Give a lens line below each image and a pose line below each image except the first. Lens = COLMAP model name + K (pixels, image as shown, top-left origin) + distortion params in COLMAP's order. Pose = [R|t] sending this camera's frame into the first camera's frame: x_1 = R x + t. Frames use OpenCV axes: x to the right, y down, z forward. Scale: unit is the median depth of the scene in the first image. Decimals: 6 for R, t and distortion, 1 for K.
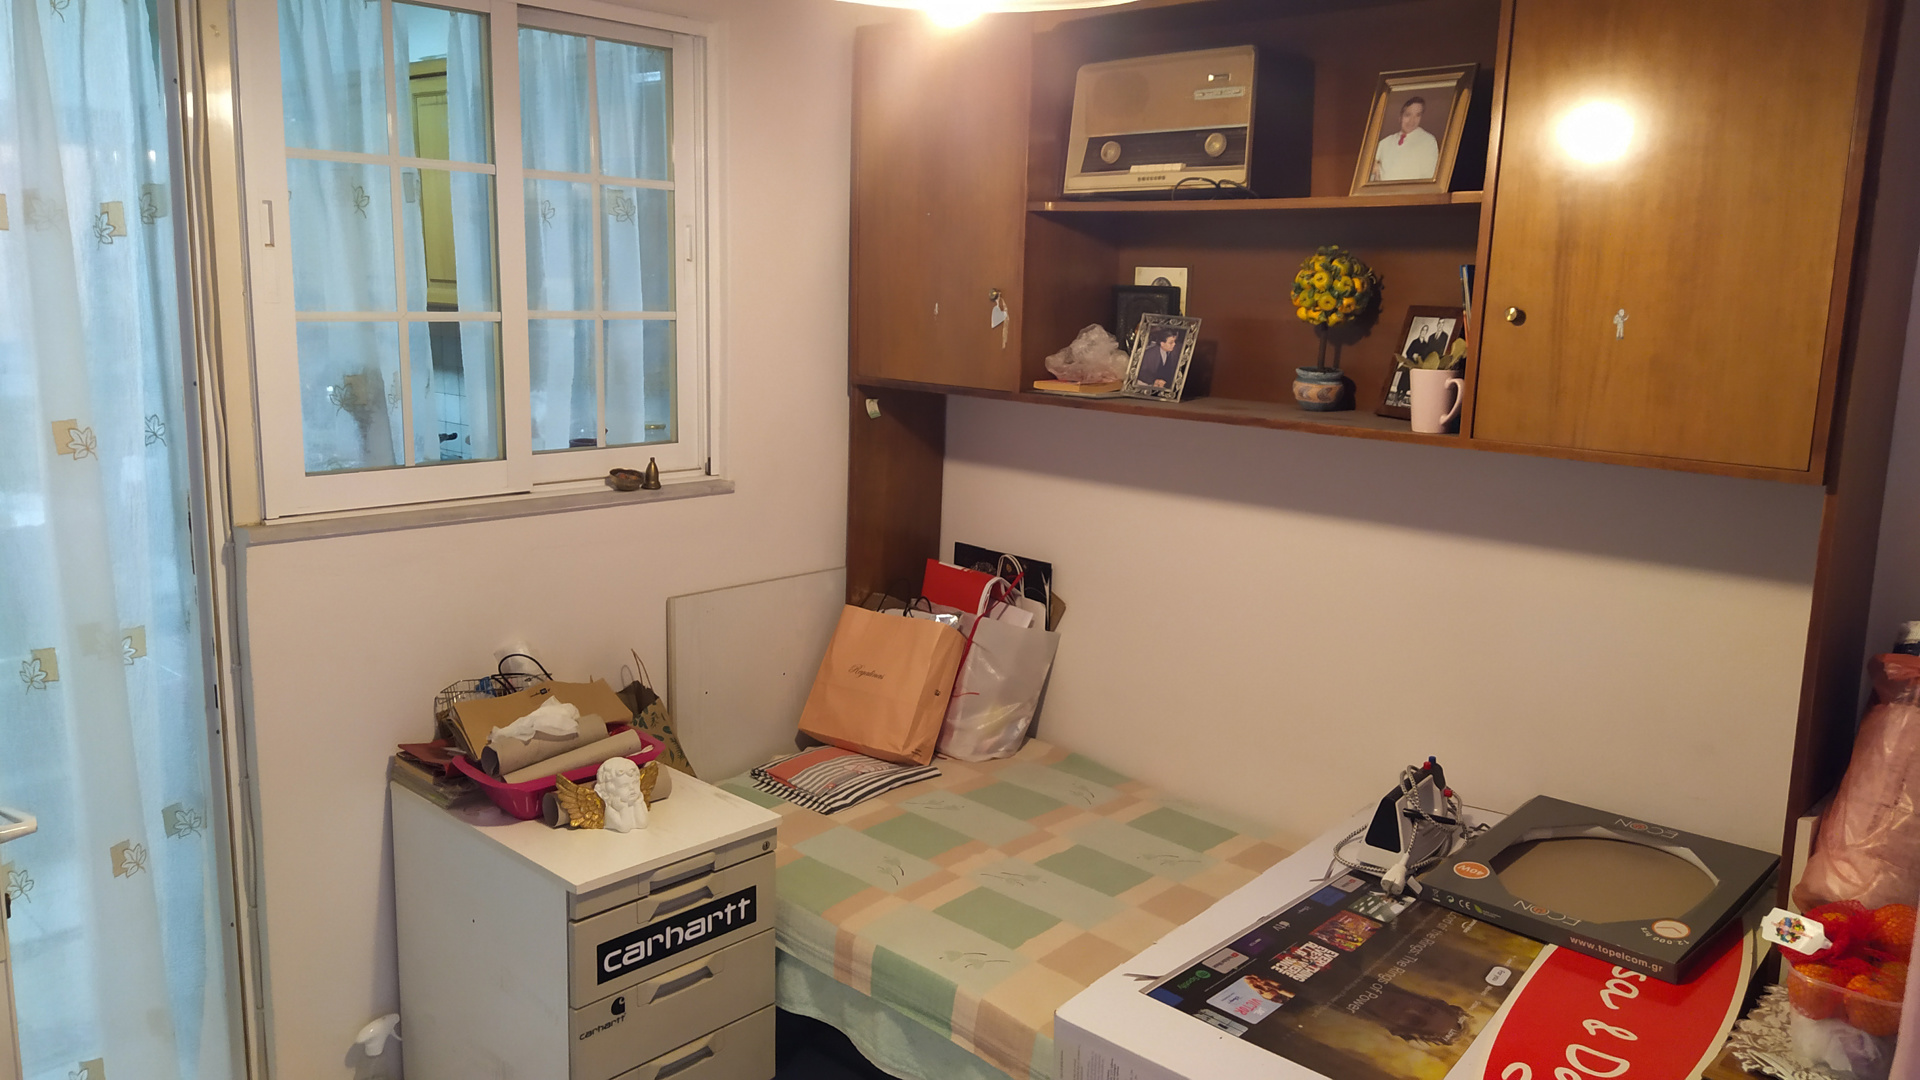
lens RADIAL K [[1415.5, 0, 972.4], [0, 1415.5, 537.6], [0, 0, 1]] dist [0.080905, -0.089934]
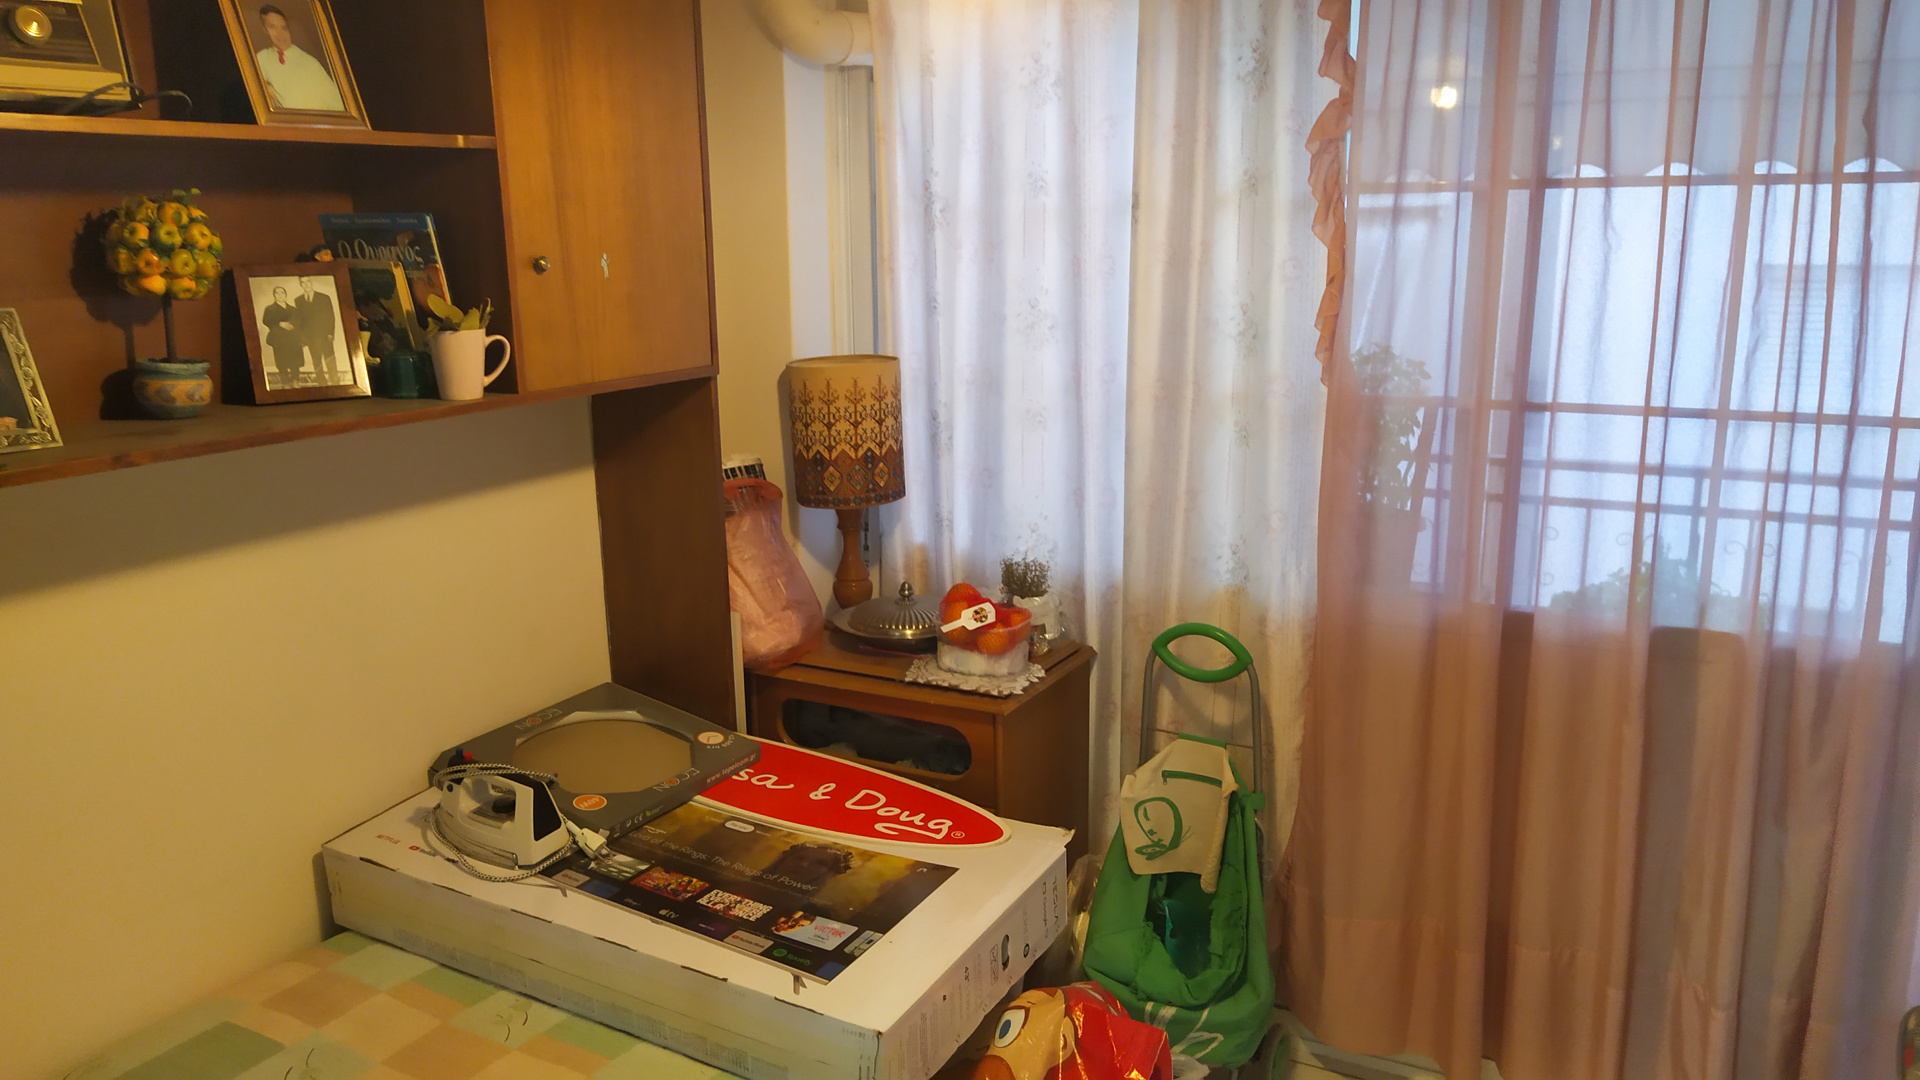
lens RADIAL K [[1415.5, 0, 973.2], [0, 1415.5, 541.5], [0, 0, 1]] dist [0.080905, -0.089934]
pose [[-0.261193, -0.242761, 0.934262, -0.663264], [0.177655, 0.939237, 0.293721, -0.205723], [-0.948798, 0.242695, -0.202194, 0.925802]]
